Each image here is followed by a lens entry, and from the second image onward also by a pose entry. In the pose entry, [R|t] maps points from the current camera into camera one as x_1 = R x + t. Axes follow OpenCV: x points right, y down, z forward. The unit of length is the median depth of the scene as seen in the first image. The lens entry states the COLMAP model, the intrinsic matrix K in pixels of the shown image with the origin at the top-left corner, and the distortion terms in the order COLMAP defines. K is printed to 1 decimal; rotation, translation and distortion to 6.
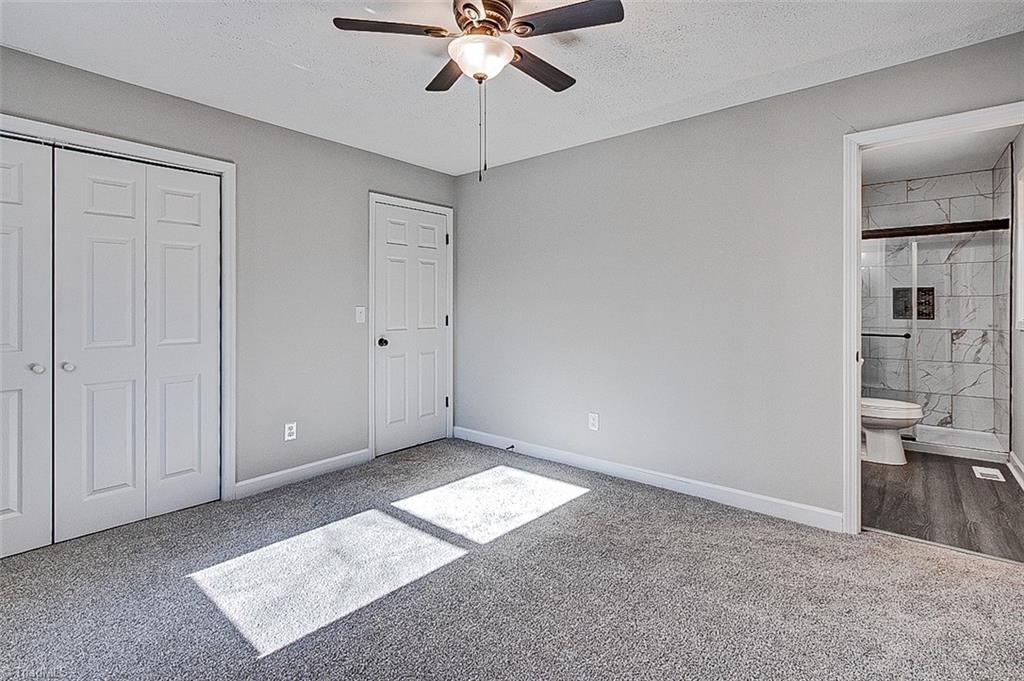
lens RADIAL K [[485.7, 0, 514.7], [0, 485.7, 298.3], [0, 0, 1]] dist [-0.000540, 0.000113]
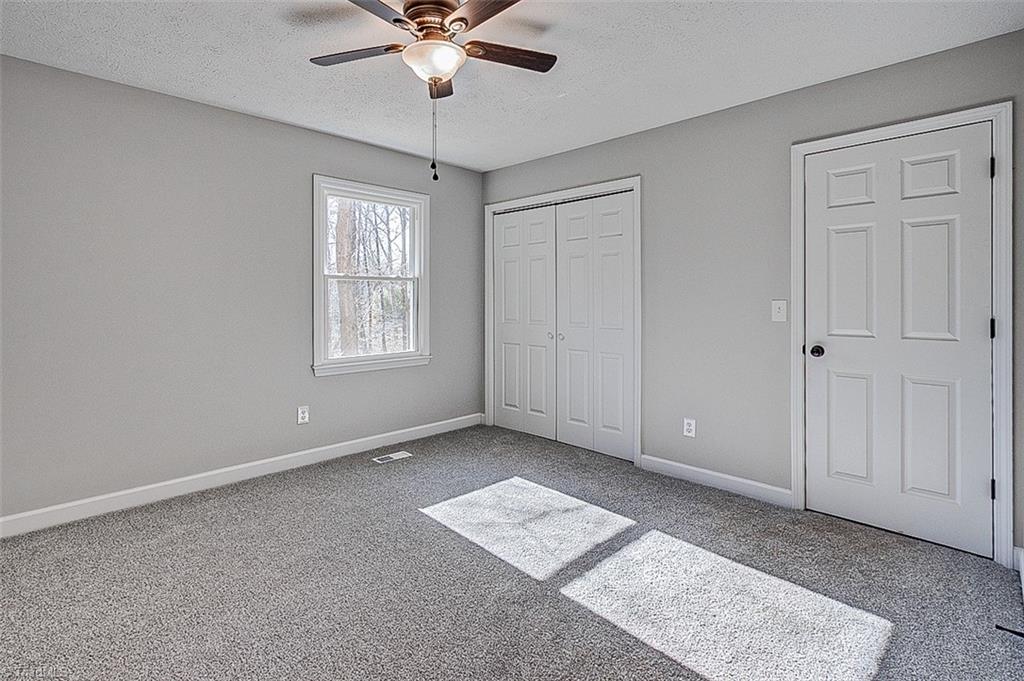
lens RADIAL K [[490.7, 0, 510.8], [0, 490.7, 293.3], [0, 0, 1]] dist [-0.004420, 0.001396]
pose [[-0.097315, -0.020292, -0.995047, 0.608539], [0.008001, 0.999744, -0.021171, 0.023899], [0.995222, -0.010021, -0.097127, 0.805872]]
